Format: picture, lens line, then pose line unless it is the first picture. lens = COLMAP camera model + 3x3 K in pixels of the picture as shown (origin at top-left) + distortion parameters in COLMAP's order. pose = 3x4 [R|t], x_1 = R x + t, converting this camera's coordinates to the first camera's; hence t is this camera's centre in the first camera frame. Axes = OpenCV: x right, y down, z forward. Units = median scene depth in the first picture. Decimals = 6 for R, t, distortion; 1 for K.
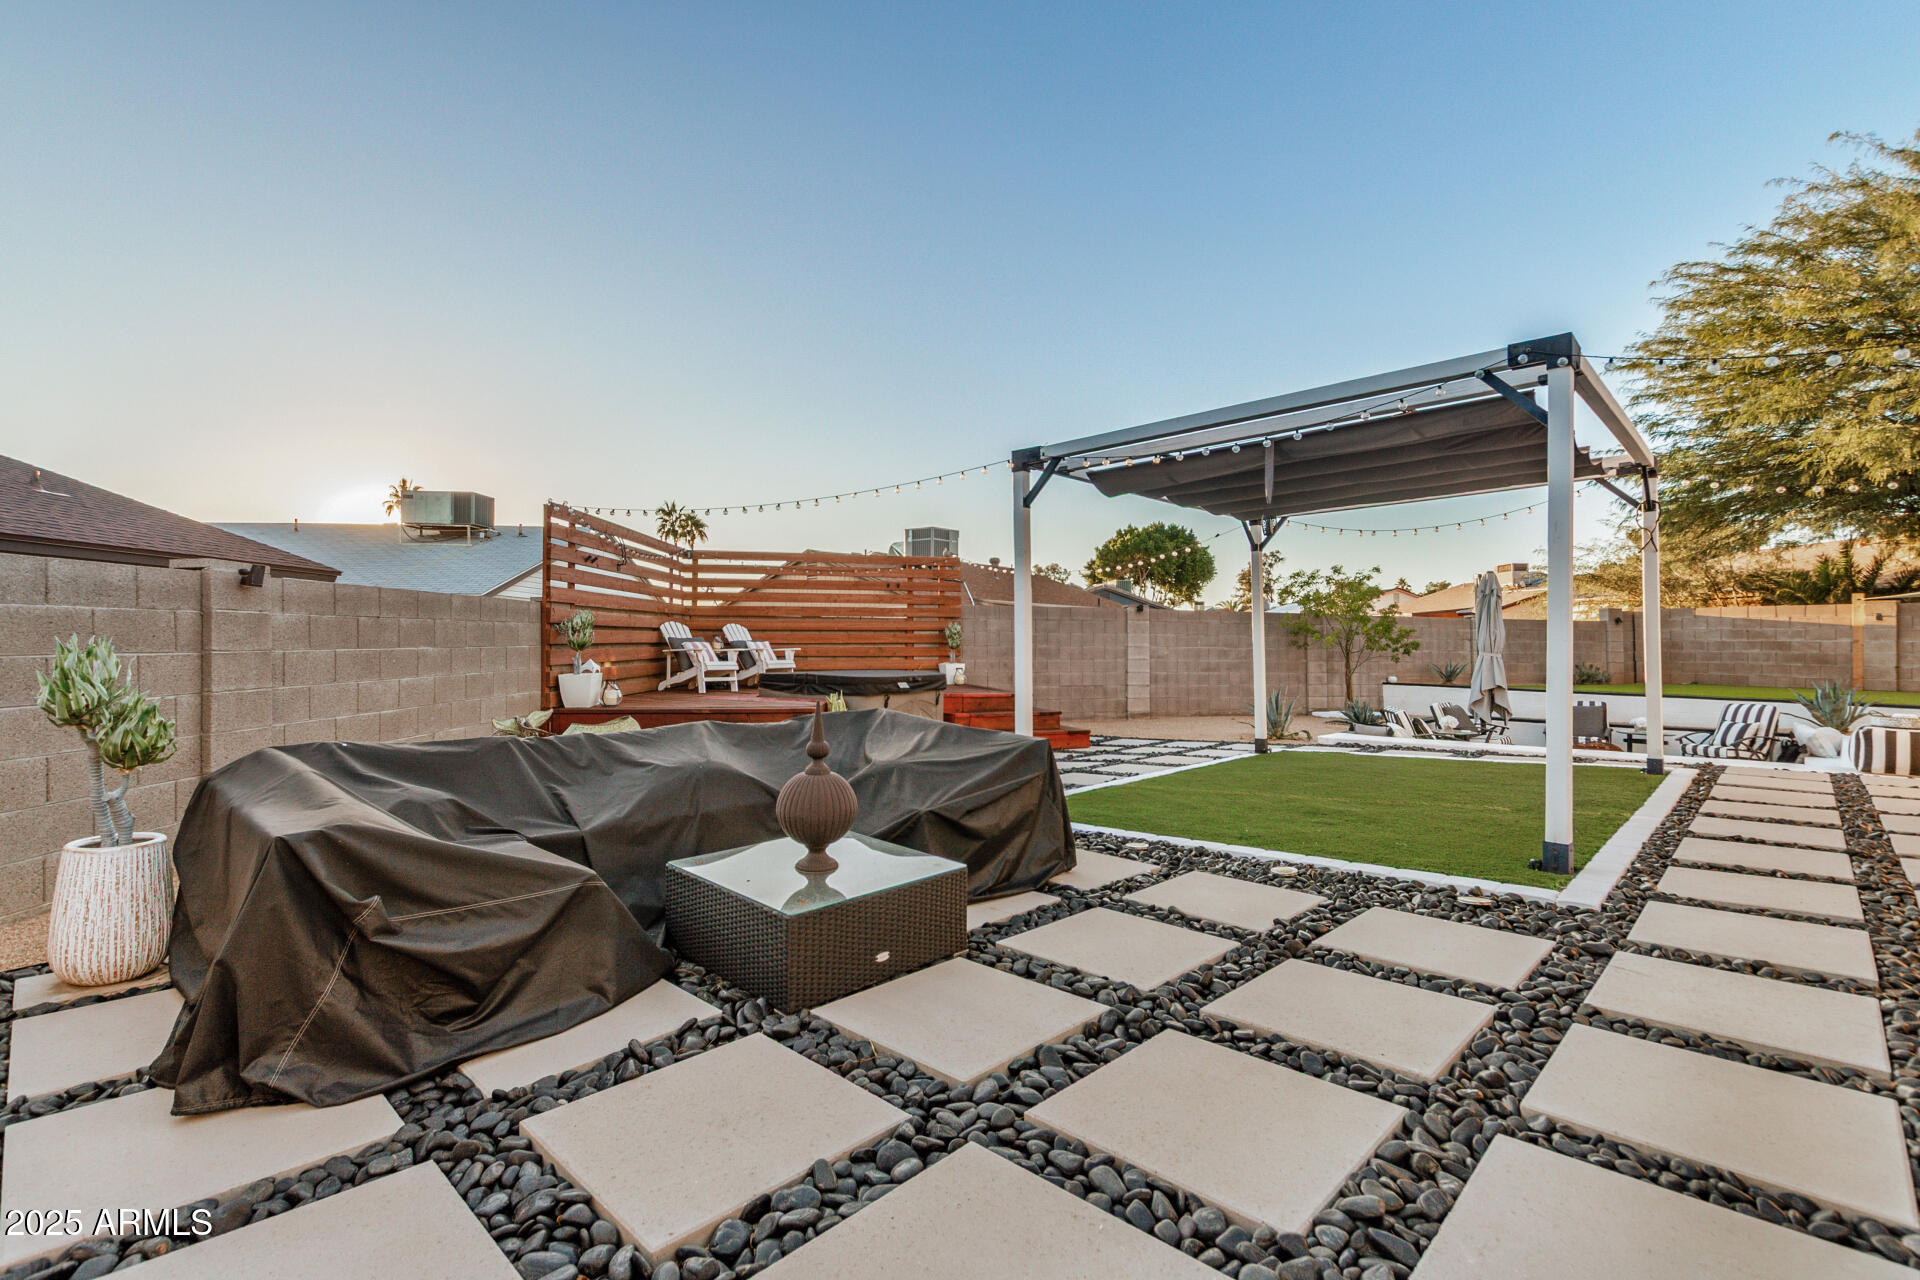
lens RADIAL K [[900.7, 0, 960.4], [0, 900.7, 602.8], [0, 0, 1]] dist [0.007735, -0.001708]
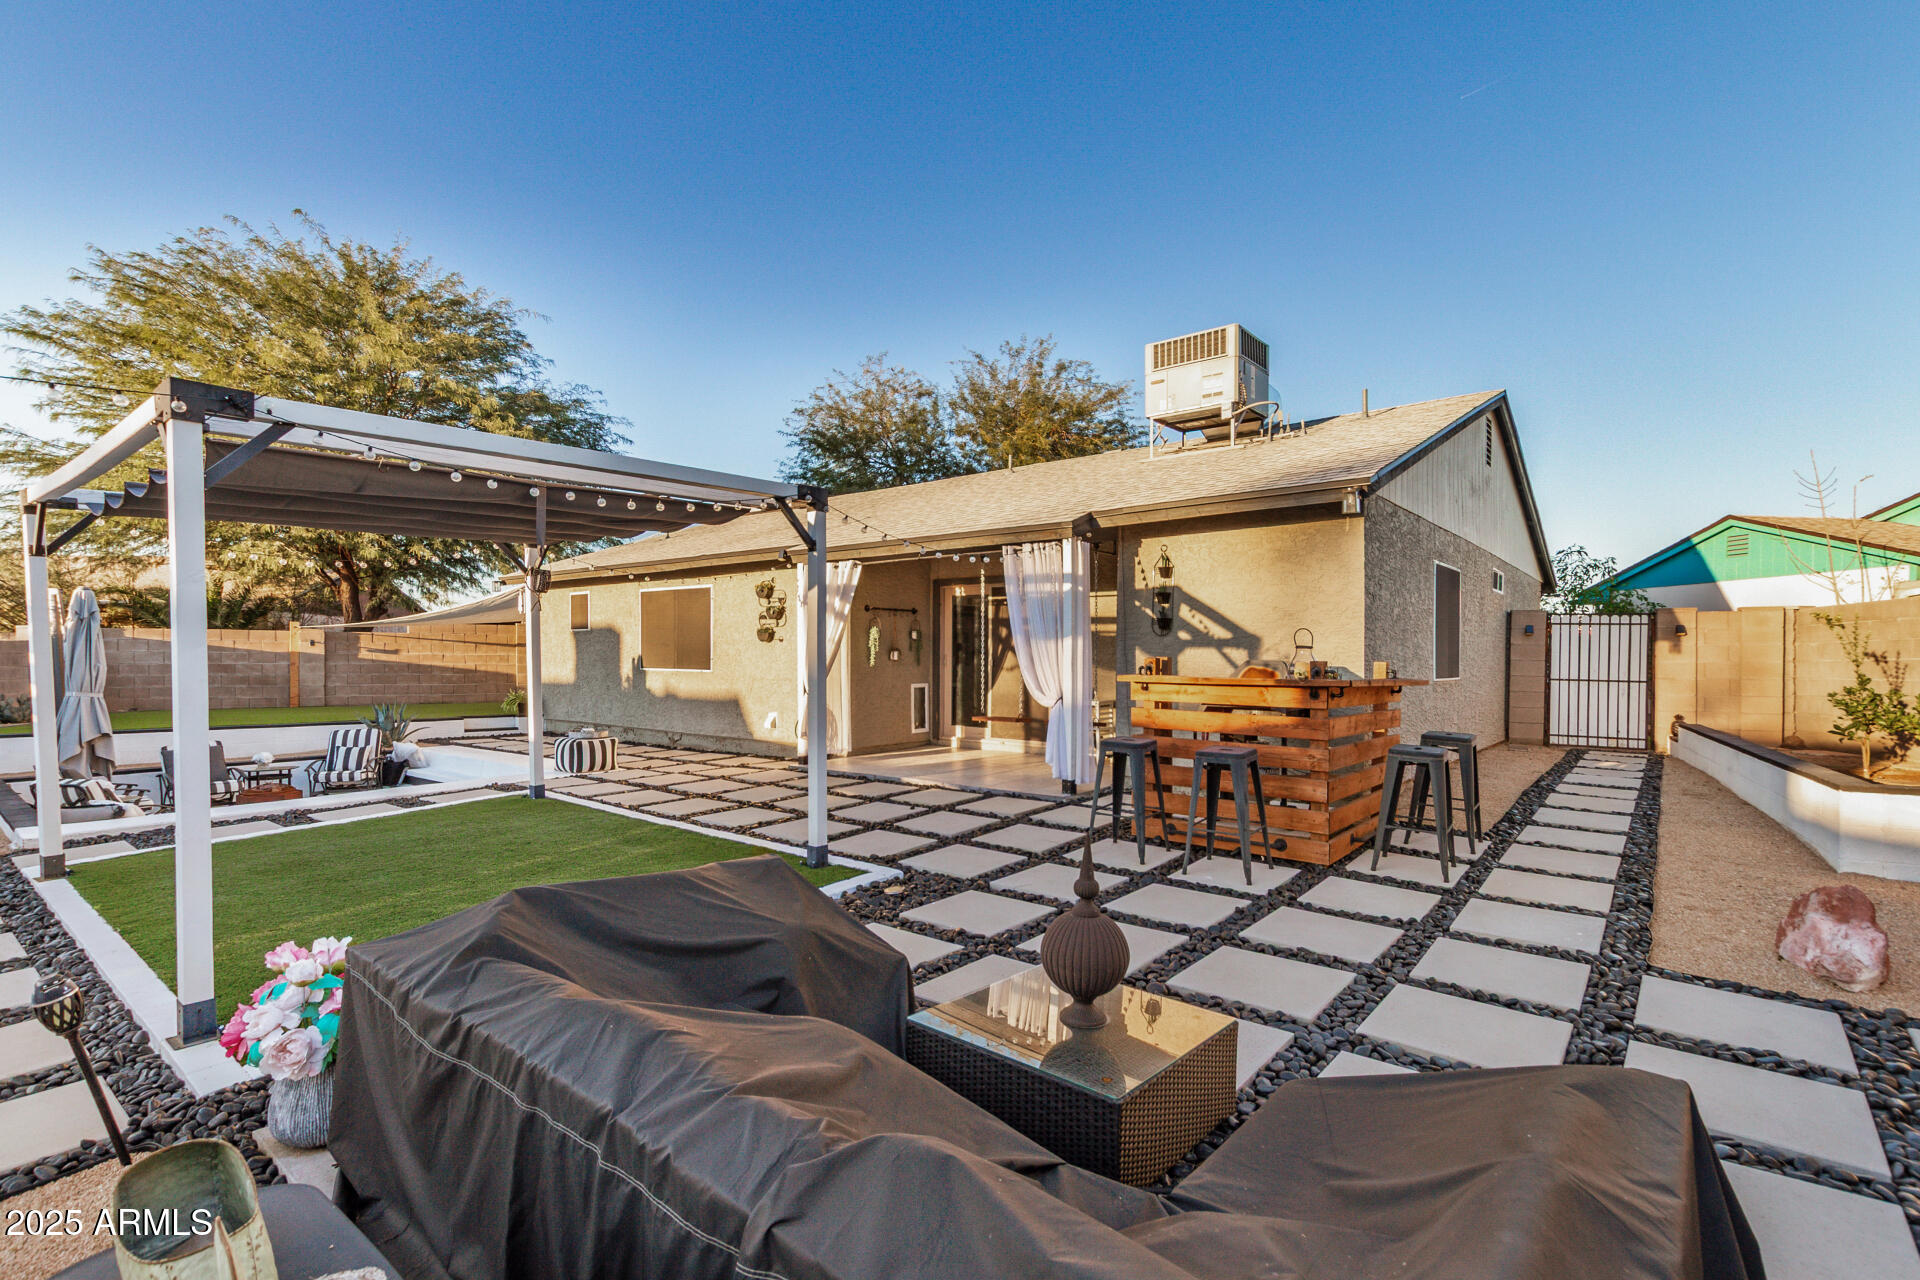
lens RADIAL K [[900.7, 0, 976.6], [0, 900.7, 672.9], [0, 0, 1]] dist [0.007735, -0.001708]
pose [[-0.066220, -0.027076, 0.997438, -0.196311], [-0.047103, 0.998602, 0.023981, -0.013758], [-0.996693, -0.045394, -0.067403, 0.219136]]
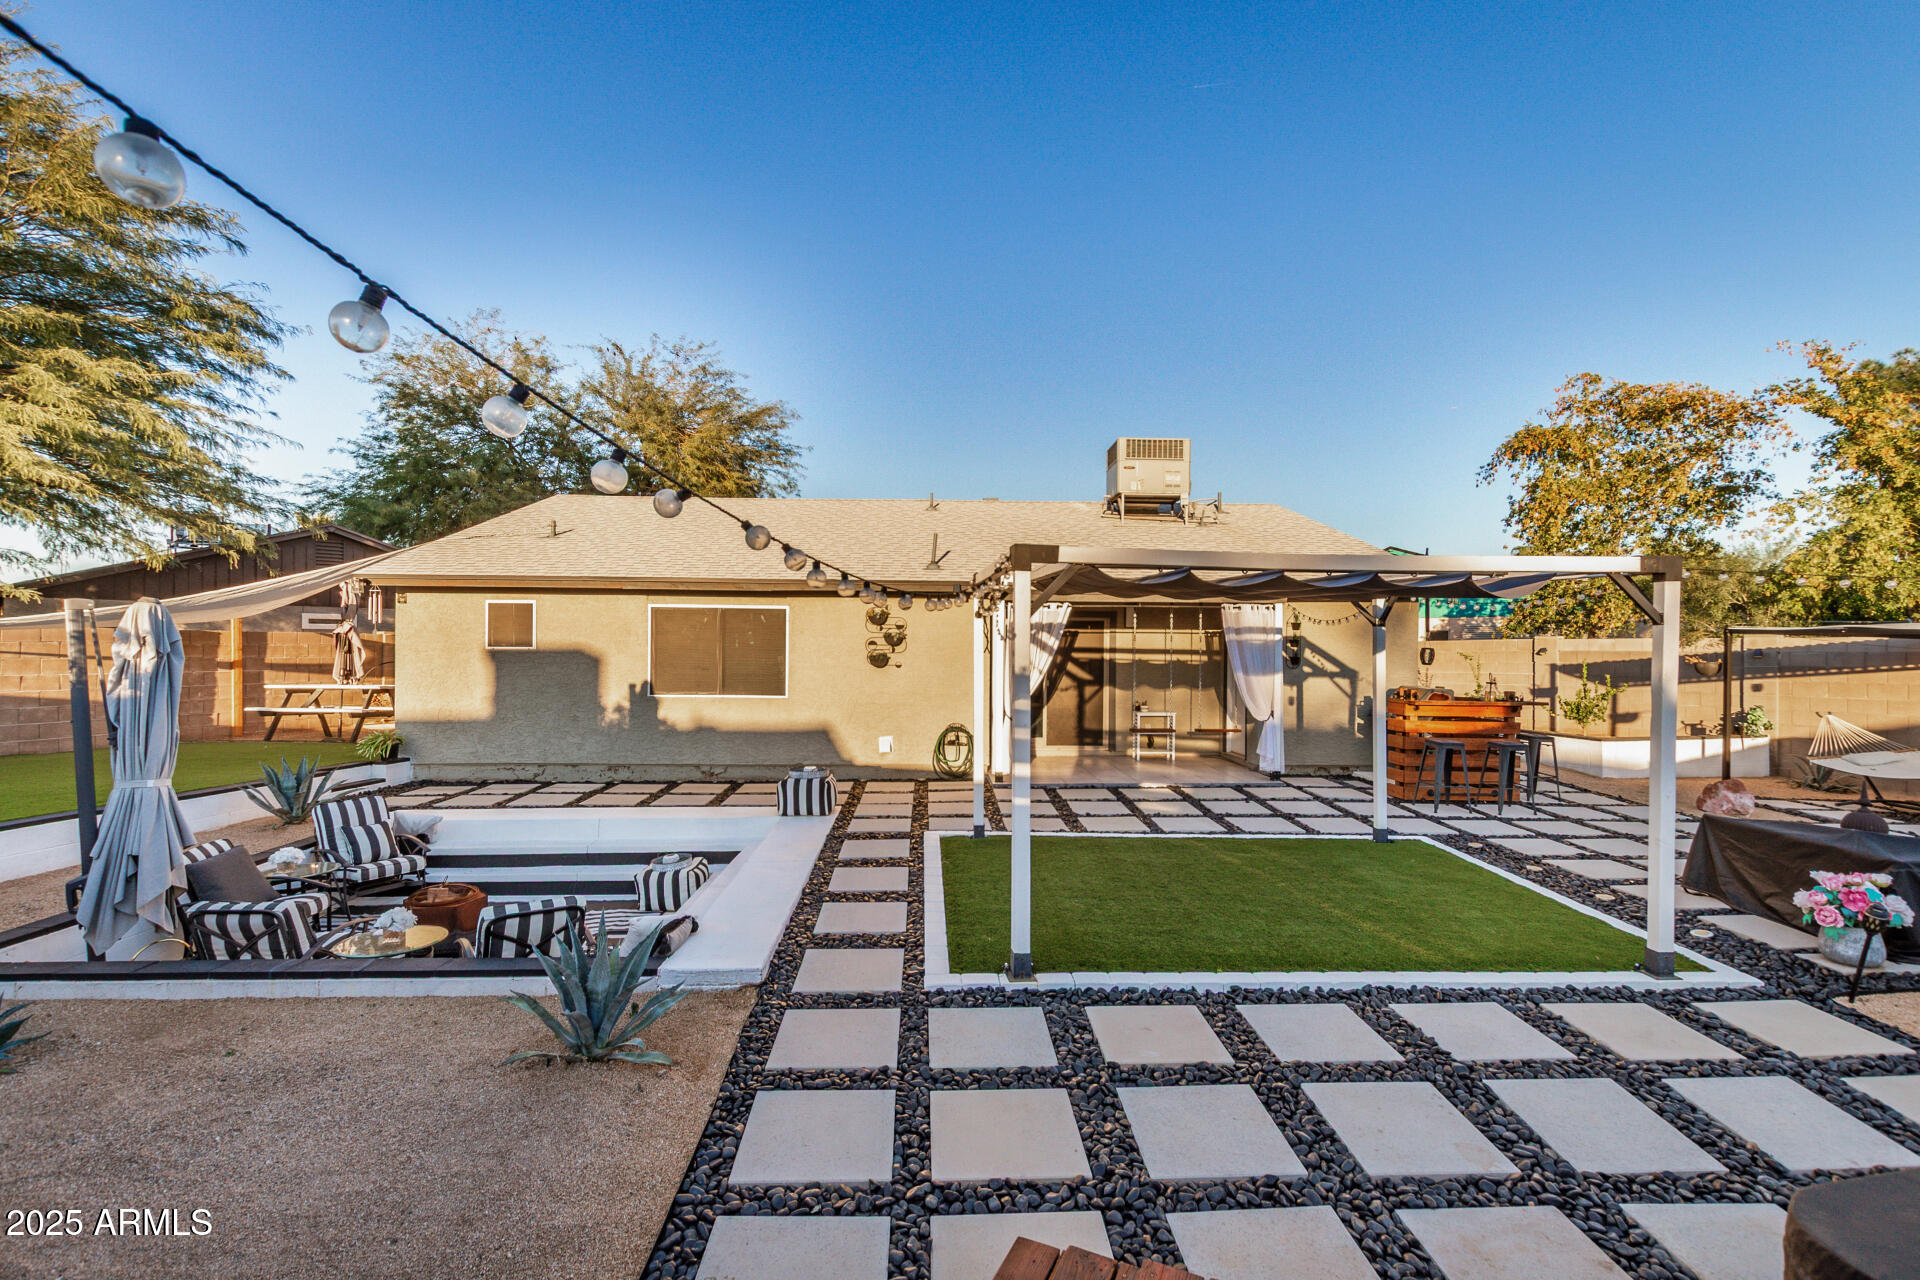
lens RADIAL K [[900.7, 0, 957.9], [0, 900.7, 645.6], [0, 0, 1]] dist [0.007735, -0.001708]
pose [[-0.707724, -0.013756, 0.706355, -0.026764], [-0.043662, 0.998751, -0.024297, -0.016528], [-0.705138, -0.048037, -0.707441, 0.831073]]
